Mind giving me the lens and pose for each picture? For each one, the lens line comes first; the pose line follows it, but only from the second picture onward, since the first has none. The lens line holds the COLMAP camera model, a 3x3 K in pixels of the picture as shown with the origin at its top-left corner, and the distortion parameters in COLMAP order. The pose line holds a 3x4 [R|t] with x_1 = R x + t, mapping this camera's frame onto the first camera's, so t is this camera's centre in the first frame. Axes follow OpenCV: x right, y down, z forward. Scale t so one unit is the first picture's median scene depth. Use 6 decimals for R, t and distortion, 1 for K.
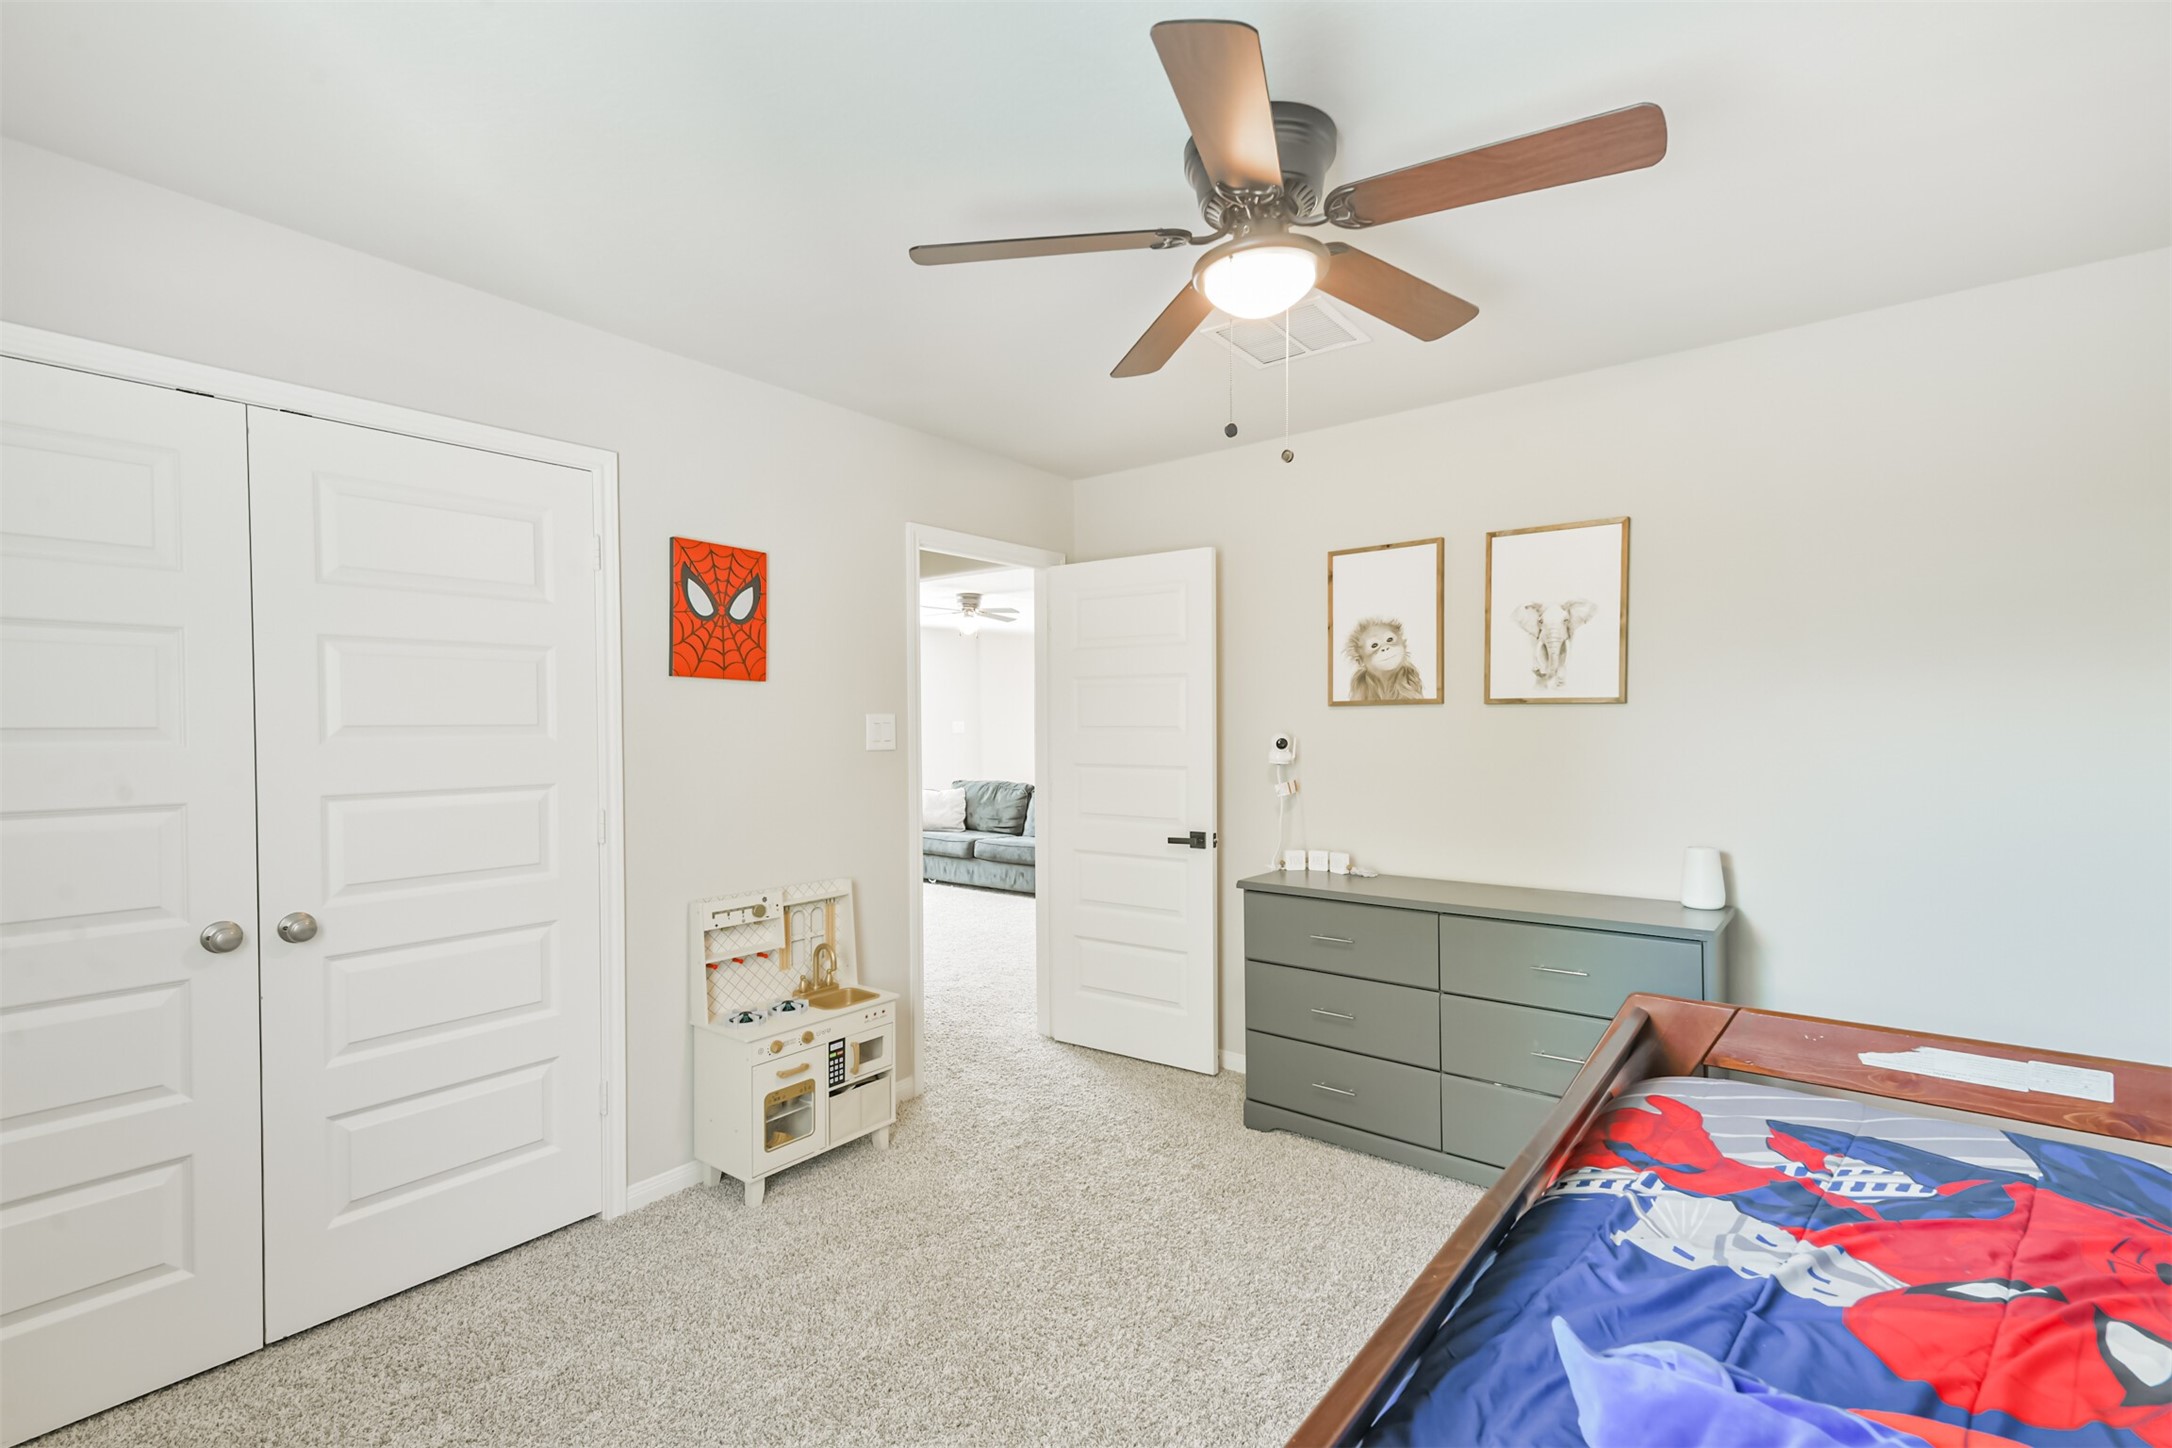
lens RADIAL K [[987.7, 0, 1086.0], [0, 987.7, 736.8], [0, 0, 1]] dist [0.004401, 0.000195]
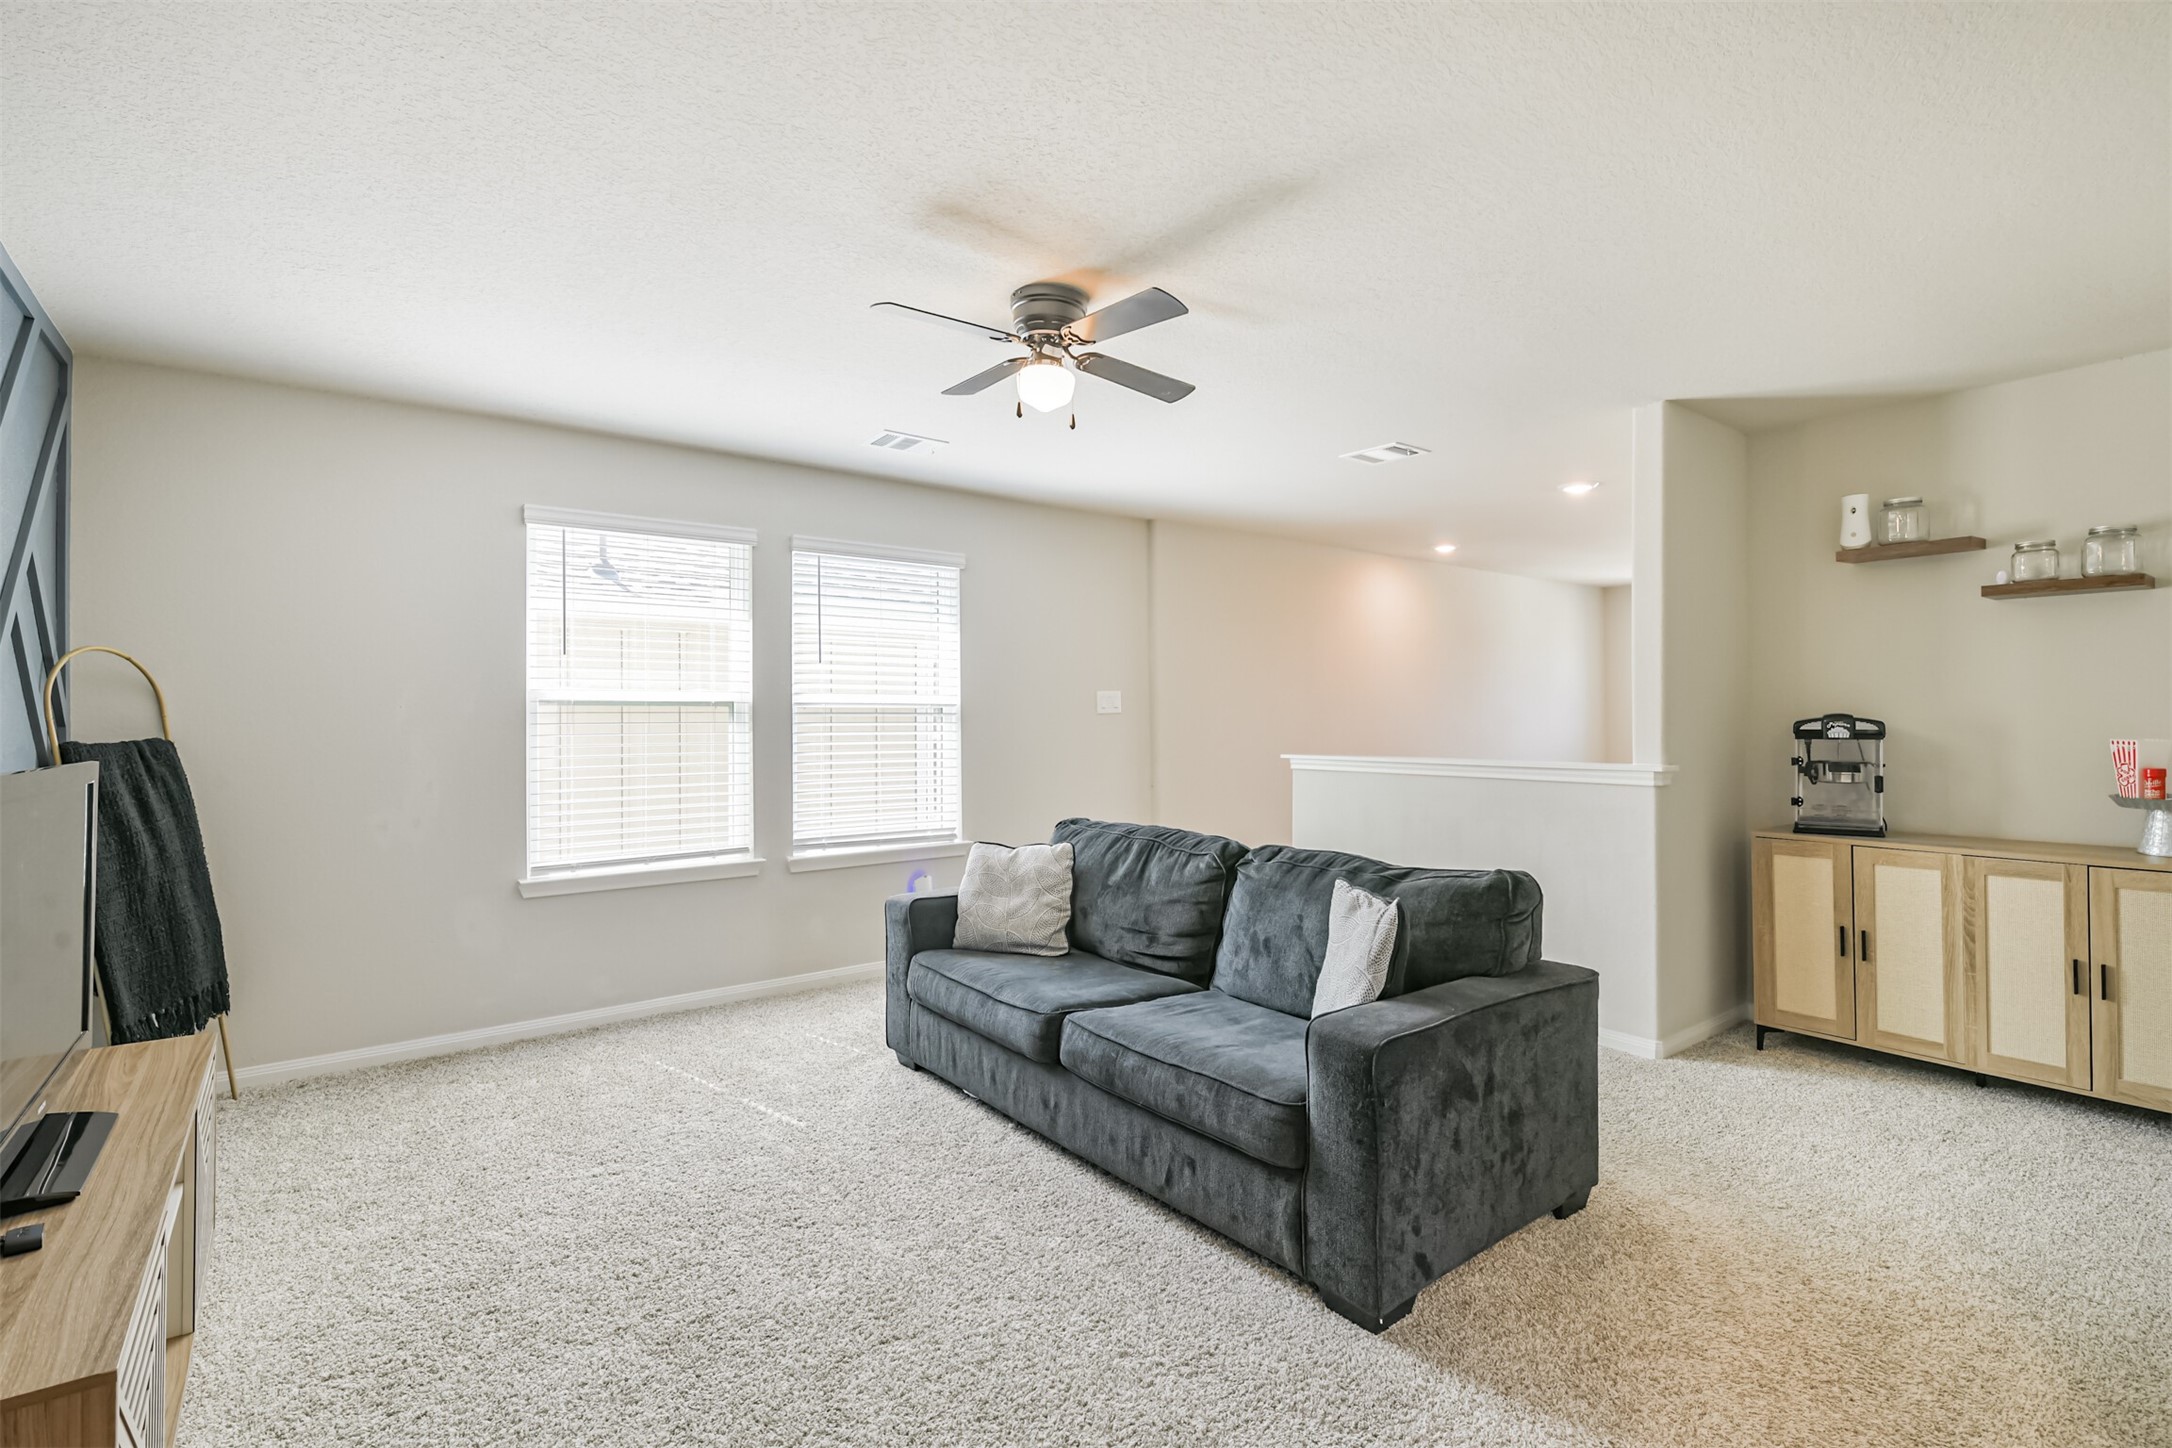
lens RADIAL K [[987.7, 0, 1089.1], [0, 987.7, 725.0], [0, 0, 1]] dist [0.004401, 0.000195]
pose [[0.971398, 0.000804, -0.237457, -0.021152], [-0.004032, 0.999906, -0.013108, 0.008986], [0.237424, 0.013691, 0.971310, 0.624615]]
